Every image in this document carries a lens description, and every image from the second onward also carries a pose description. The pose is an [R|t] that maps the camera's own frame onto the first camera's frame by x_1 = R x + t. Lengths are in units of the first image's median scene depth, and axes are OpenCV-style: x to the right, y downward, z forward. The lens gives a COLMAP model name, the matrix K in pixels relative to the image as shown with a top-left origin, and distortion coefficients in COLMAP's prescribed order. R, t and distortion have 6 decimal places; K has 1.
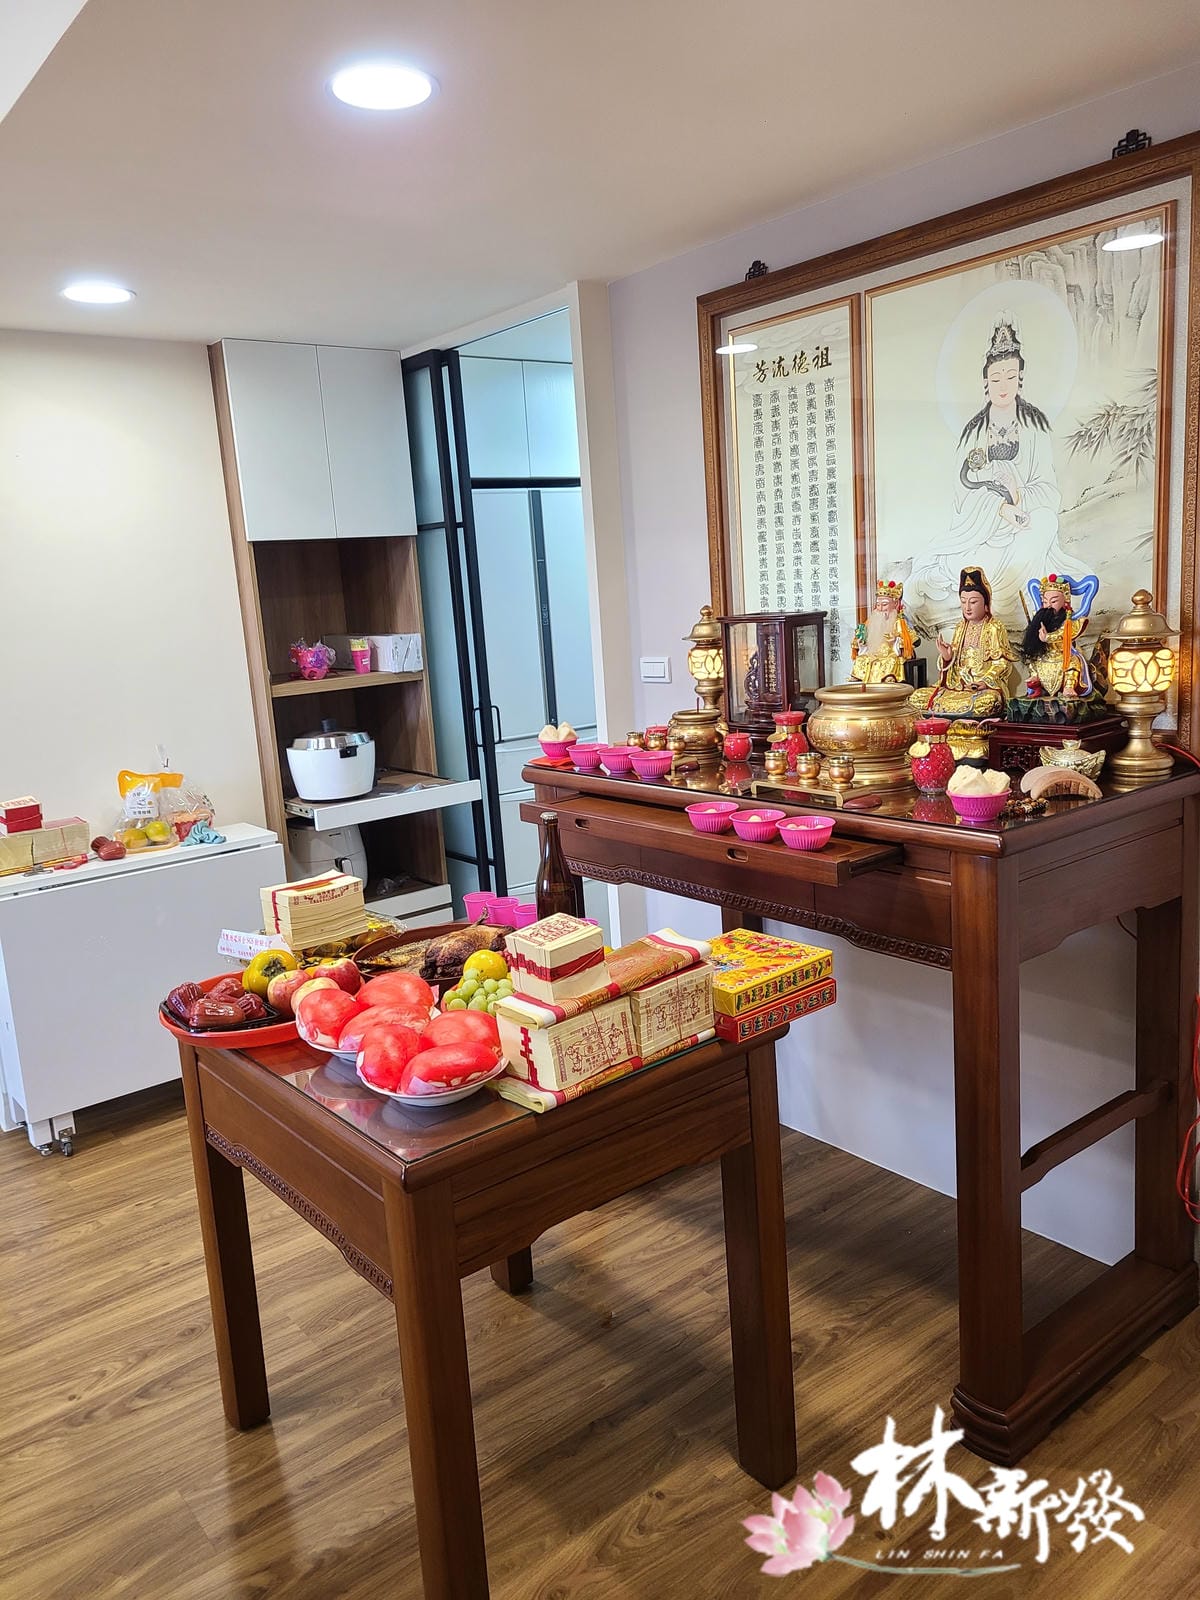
lens RADIAL K [[1203.2, 0, 594.0], [0, 1203.2, 788.1], [0, 0, 1]] dist [0.067917, -0.040363]
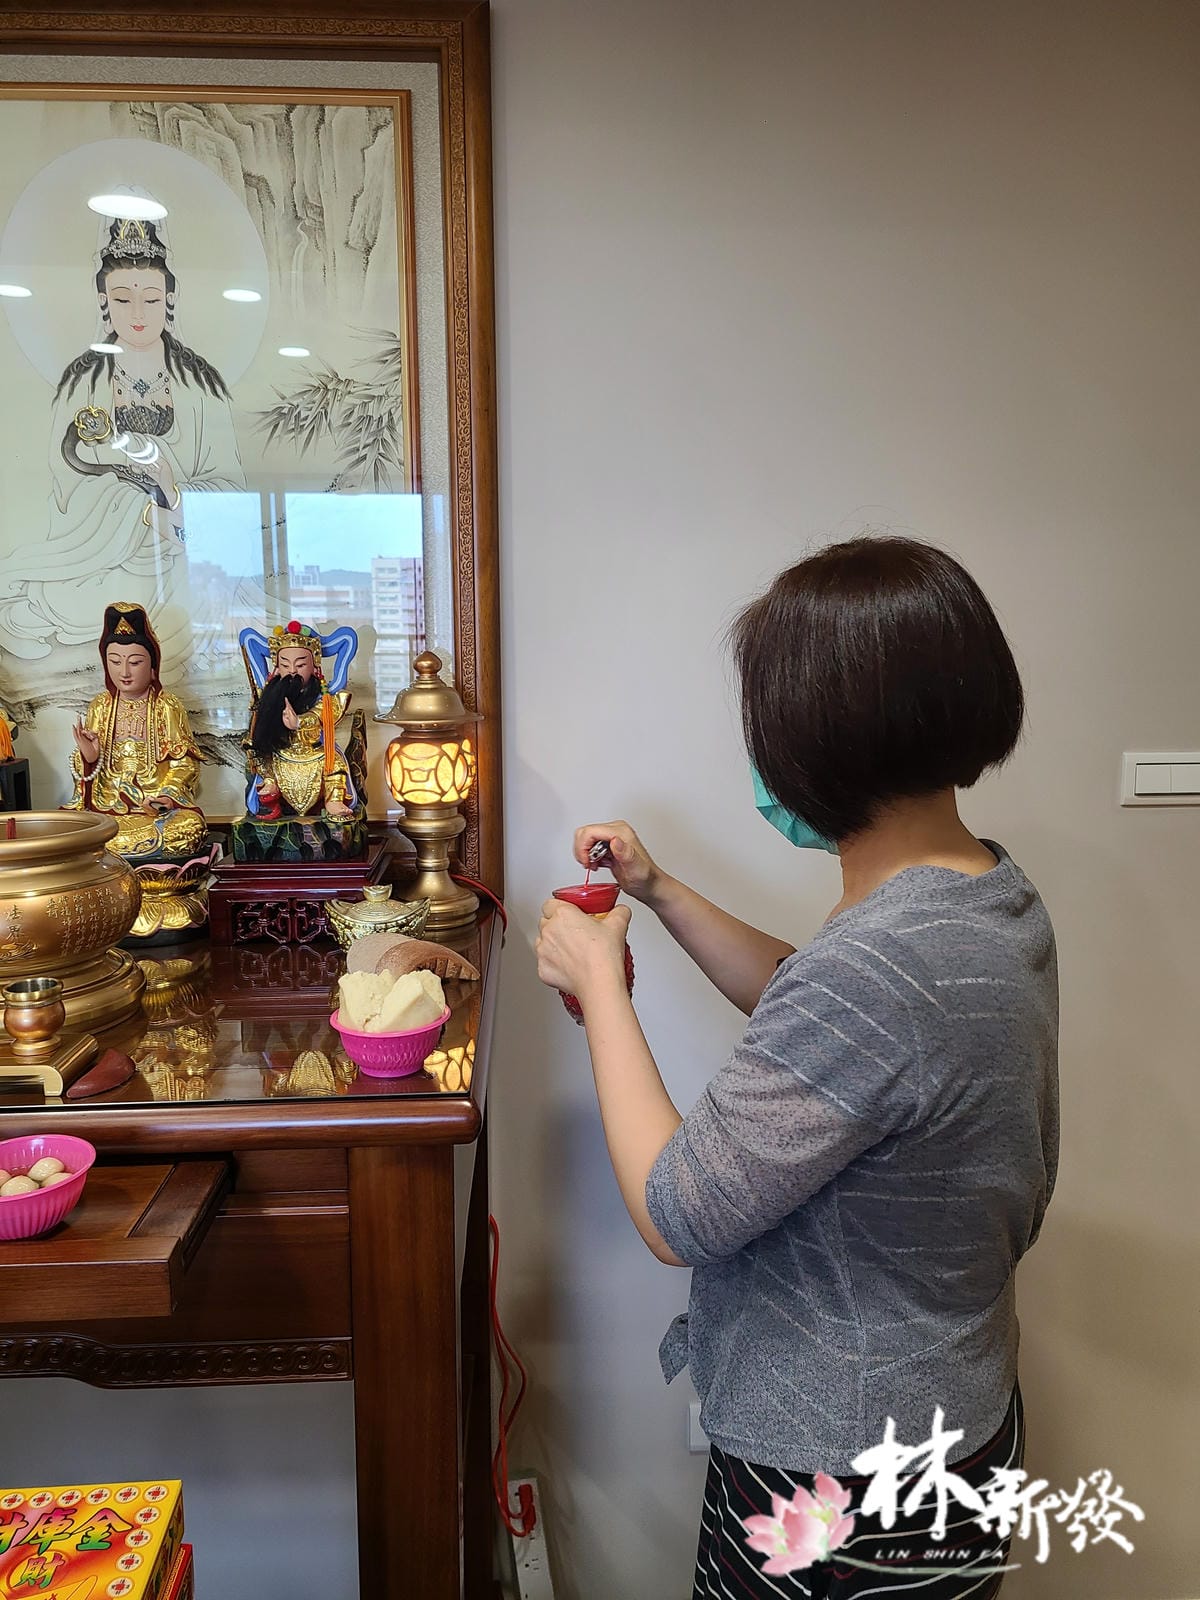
lens RADIAL K [[1209.8, 0, 594.8], [0, 1209.8, 781.7], [0, 0, 1]] dist [0.077642, -0.068541]
pose [[0.583684, -0.048099, 0.810555, -0.036374], [0.107940, 0.993981, -0.018744, -0.057842], [-0.804774, 0.098432, 0.585363, 0.454362]]
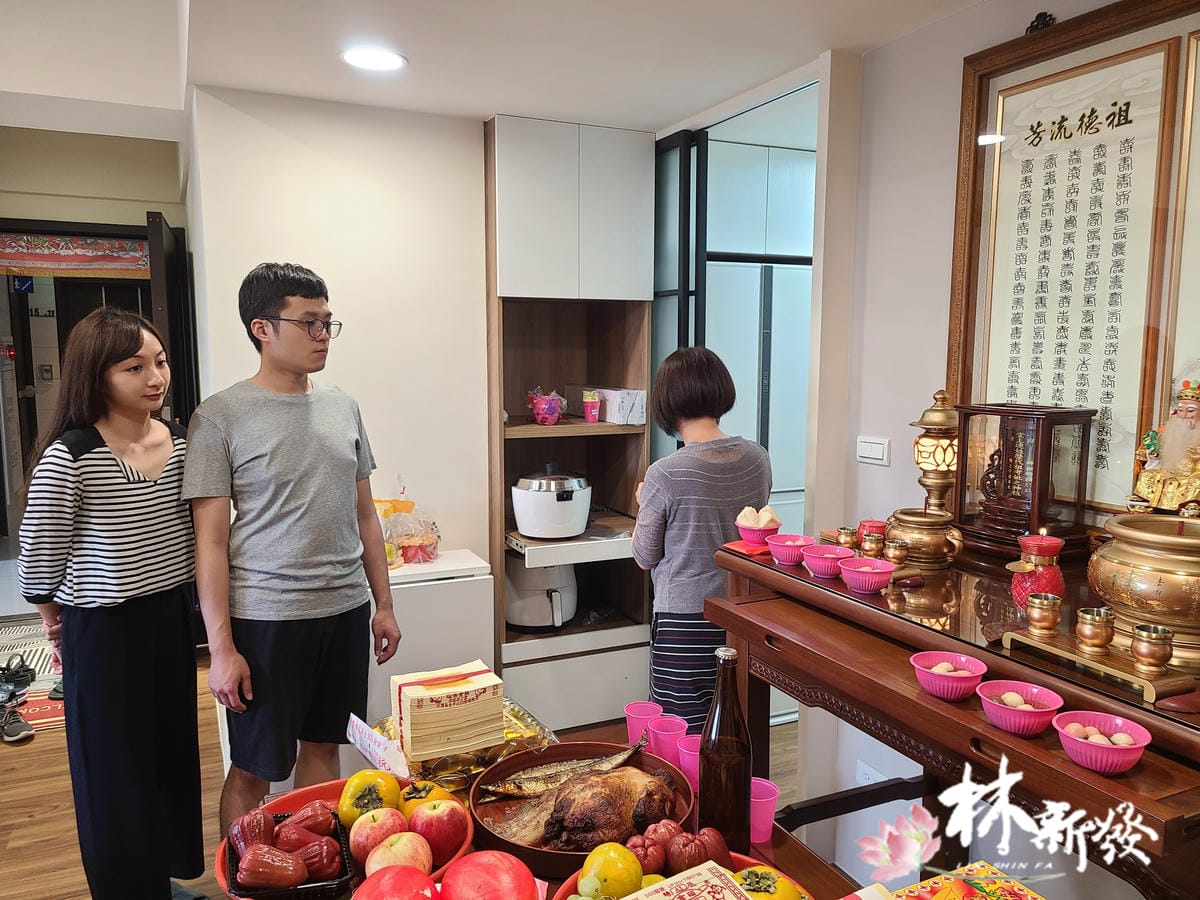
lens RADIAL K [[907.3, 0, 600.0], [0, 907.3, 450.0], [0, 0, 1]] dist [0.077642, -0.068541]
pose [[0.970631, 0.096171, -0.220513, 0.000557], [-0.108184, 0.993199, -0.043032, -0.058435], [0.214875, 0.065624, 0.974434, 0.329128]]
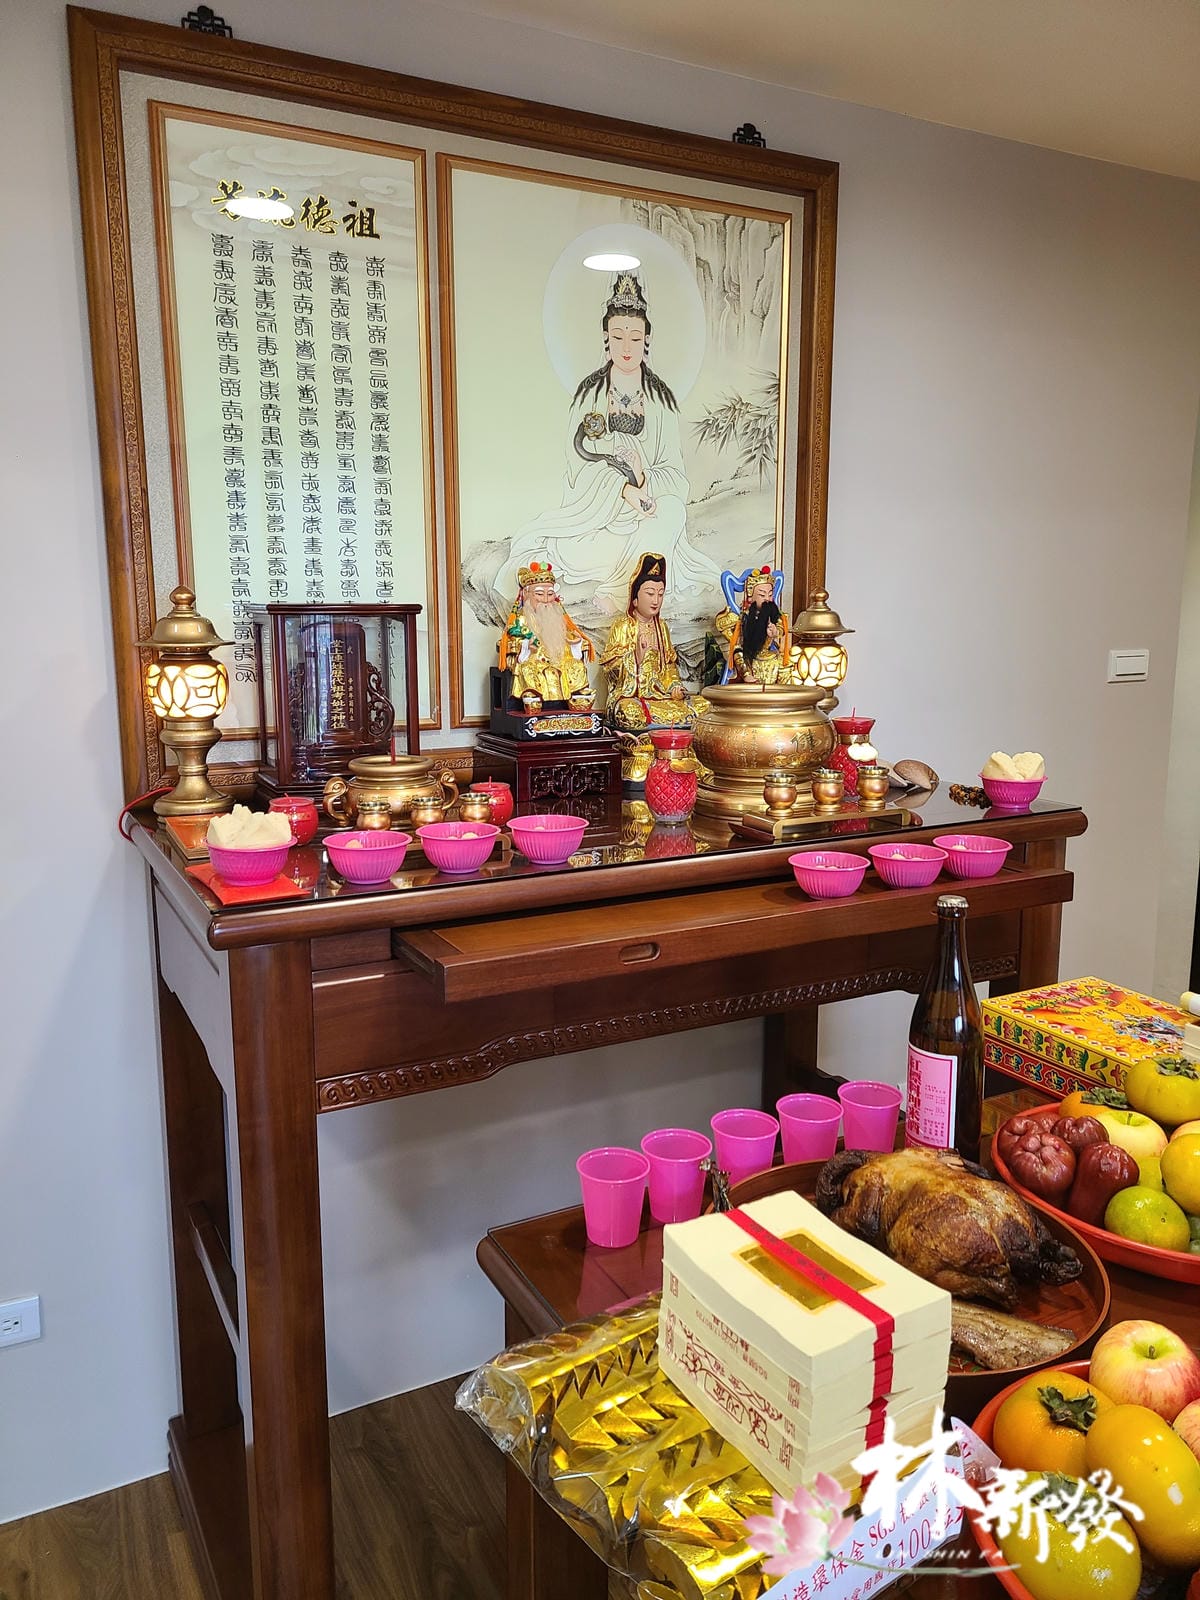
lens RADIAL K [[1203.2, 0, 594.0], [0, 1203.2, 788.1], [0, 0, 1]] dist [0.067917, -0.040363]
pose [[0.183201, -0.090467, 0.978904, -0.503425], [0.161251, 0.985035, 0.060855, -0.074511], [-0.969761, 0.146701, 0.195047, 0.849950]]
